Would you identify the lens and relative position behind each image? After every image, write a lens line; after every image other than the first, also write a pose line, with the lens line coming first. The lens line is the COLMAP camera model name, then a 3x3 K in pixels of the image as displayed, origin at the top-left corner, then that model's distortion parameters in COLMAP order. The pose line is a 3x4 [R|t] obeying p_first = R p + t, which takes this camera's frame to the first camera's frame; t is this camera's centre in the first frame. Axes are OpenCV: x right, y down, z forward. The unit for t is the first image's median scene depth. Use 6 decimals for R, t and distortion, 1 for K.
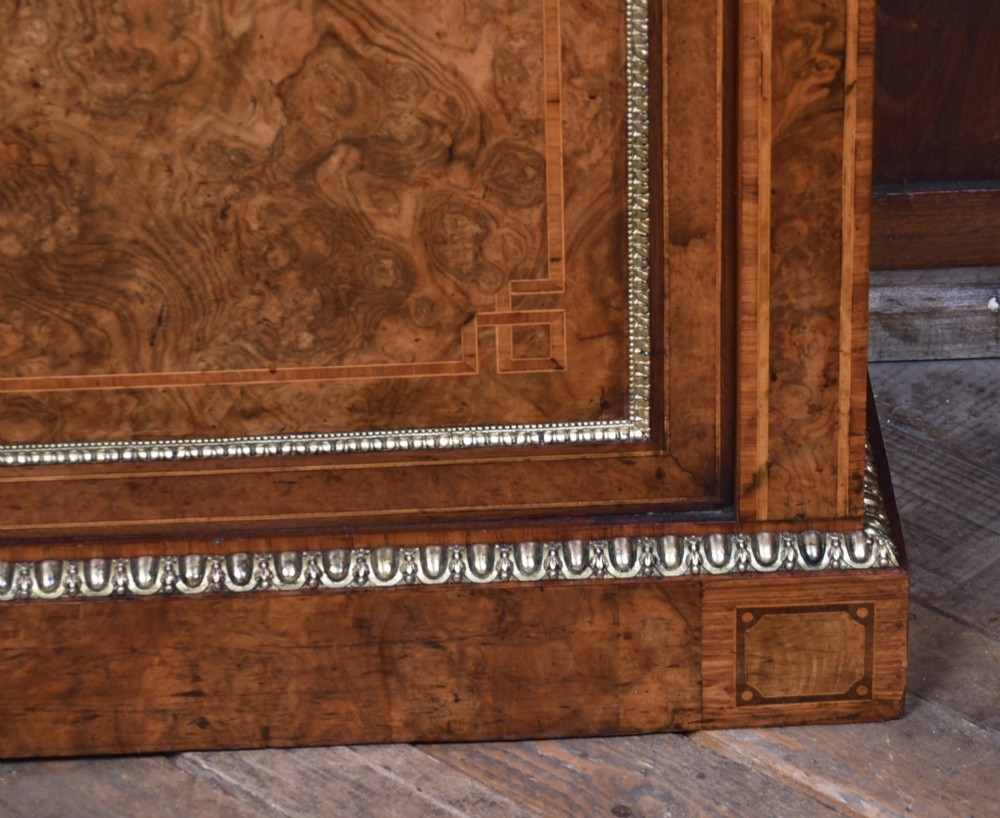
lens RADIAL K [[3824.7, 0, 616.0], [0, 3824.7, 478.9], [0, 0, 1]] dist [0.003352, 0.000000]
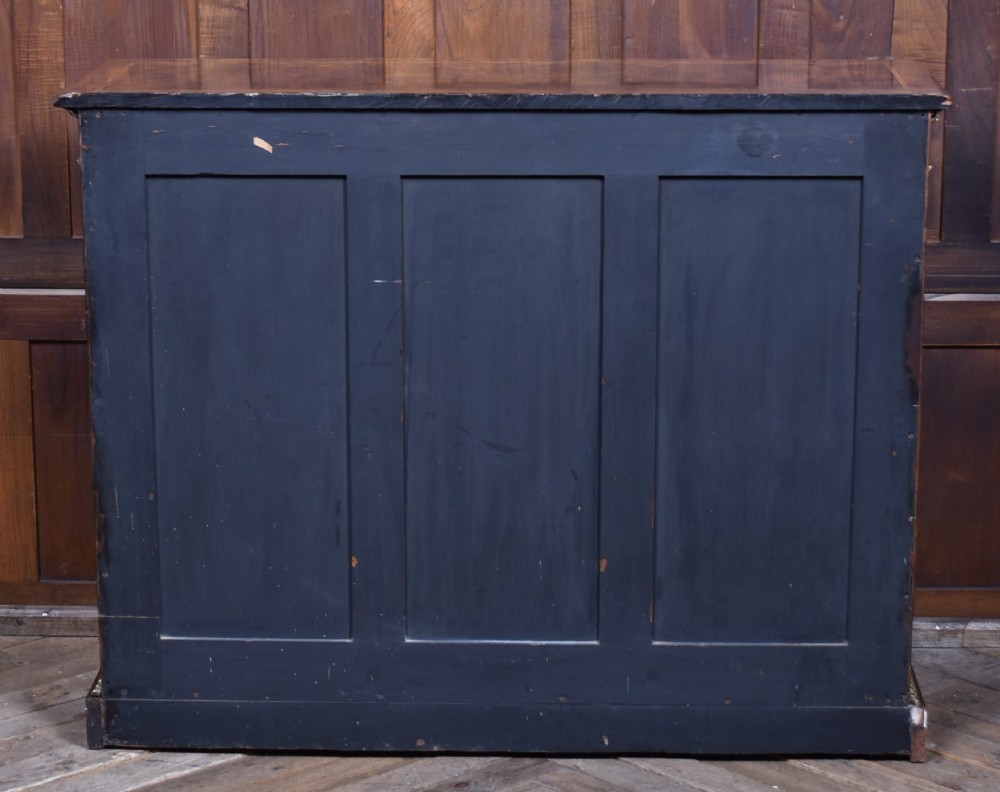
lens RADIAL K [[2587.8, 0, 485.9], [0, 2587.8, 394.2], [0, 0, 1]] dist [-0.036566, 0.000000]
pose [[0.996330, 0.031779, -0.079477, -0.112748], [-0.054583, 0.951128, -0.303936, 0.483318], [0.065934, 0.307159, 0.949372, -1.142371]]
